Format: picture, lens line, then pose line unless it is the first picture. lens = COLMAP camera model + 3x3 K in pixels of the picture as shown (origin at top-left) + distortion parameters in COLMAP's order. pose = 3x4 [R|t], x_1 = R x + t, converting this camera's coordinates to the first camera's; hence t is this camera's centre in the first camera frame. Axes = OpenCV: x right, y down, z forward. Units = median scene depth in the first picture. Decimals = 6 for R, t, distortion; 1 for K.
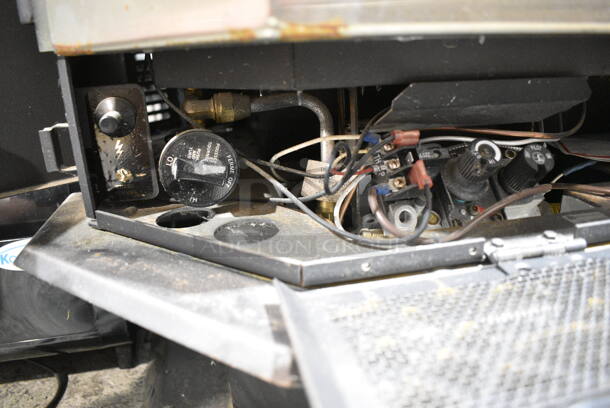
lens RADIAL K [[469.7, 0, 300.9], [0, 469.7, 202.8], [0, 0, 1]] dist [-0.094197, 0.008686]
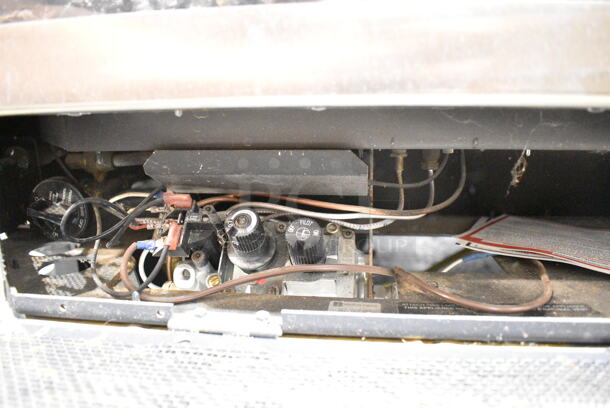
lens RADIAL K [[469.7, 0, 300.9], [0, 469.7, 202.8], [0, 0, 1]] dist [-0.094197, 0.008686]
pose [[0.941991, 0.096763, -0.321389, 0.851821], [-0.129153, 0.988312, -0.080989, -0.085124], [0.309796, 0.117799, 0.943478, 0.084851]]
